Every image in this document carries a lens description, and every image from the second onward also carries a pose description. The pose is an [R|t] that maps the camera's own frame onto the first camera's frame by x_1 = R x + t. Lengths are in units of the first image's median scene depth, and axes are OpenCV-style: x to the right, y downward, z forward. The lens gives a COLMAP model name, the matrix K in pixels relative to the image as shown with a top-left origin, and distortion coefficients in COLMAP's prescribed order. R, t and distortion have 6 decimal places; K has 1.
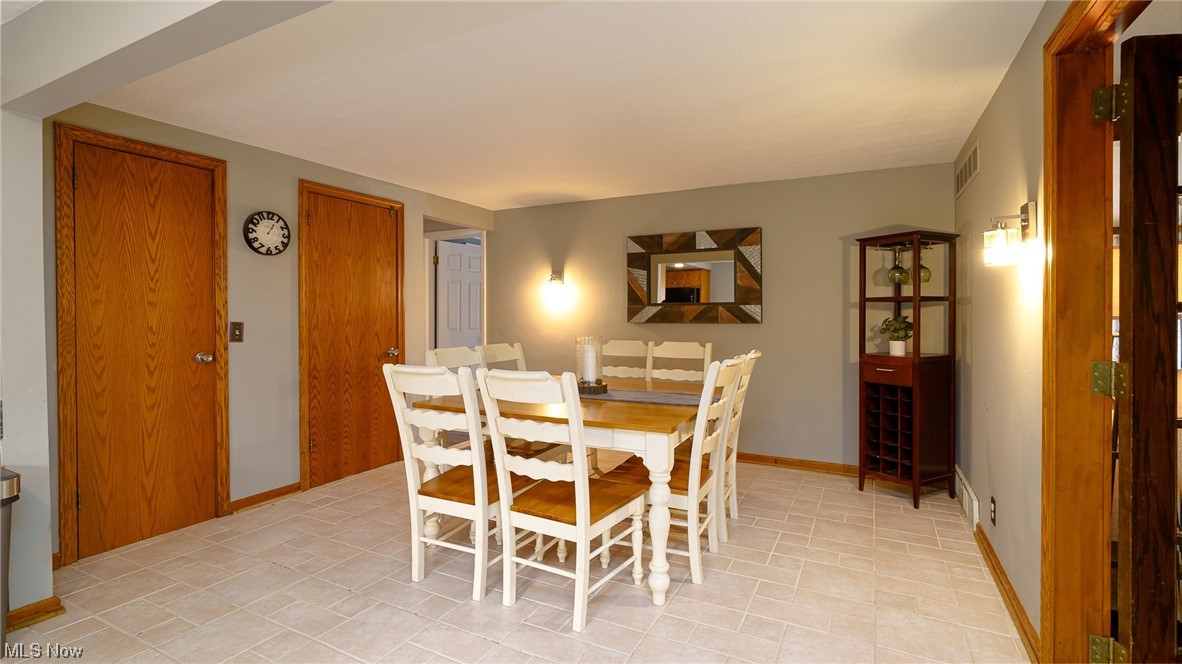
lens RADIAL K [[534.8, 0, 597.5], [0, 534.8, 330.3], [0, 0, 1]] dist [-0.004759, 0.001154]
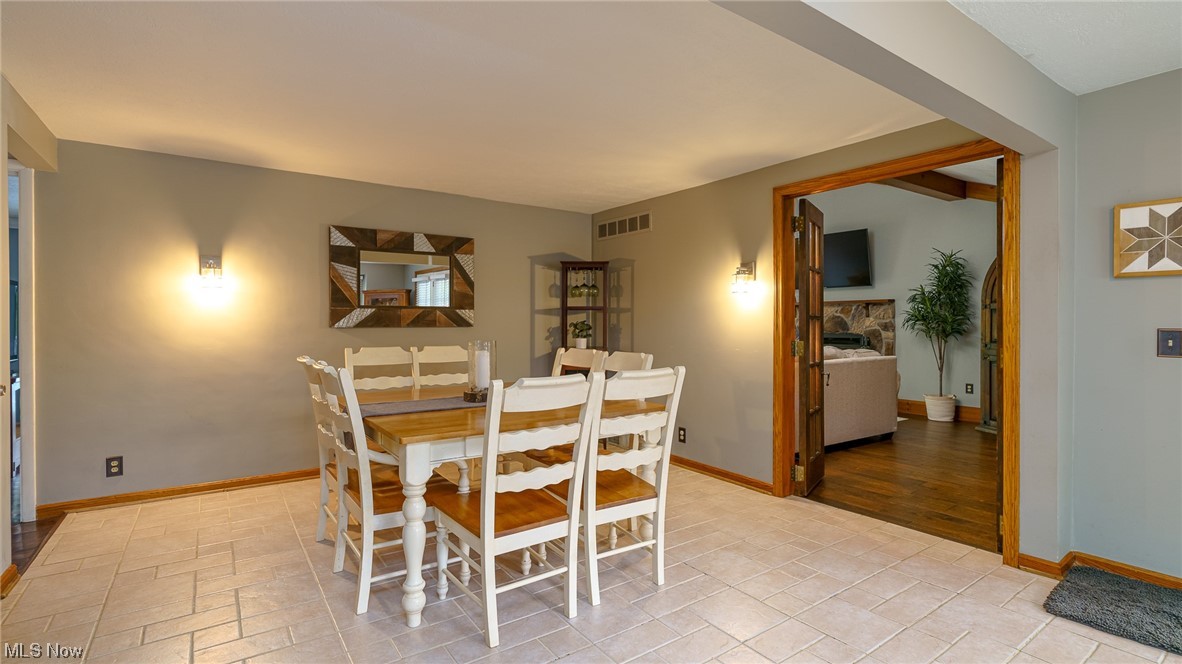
lens RADIAL K [[544.5, 0, 589.2], [0, 544.5, 324.0], [0, 0, 1]] dist [-0.000218, 0.000501]
pose [[0.463203, -0.004336, 0.886242, -0.569406], [0.020760, 0.999767, -0.005959, -0.006727], [-0.886009, 0.021158, 0.463185, 0.272891]]
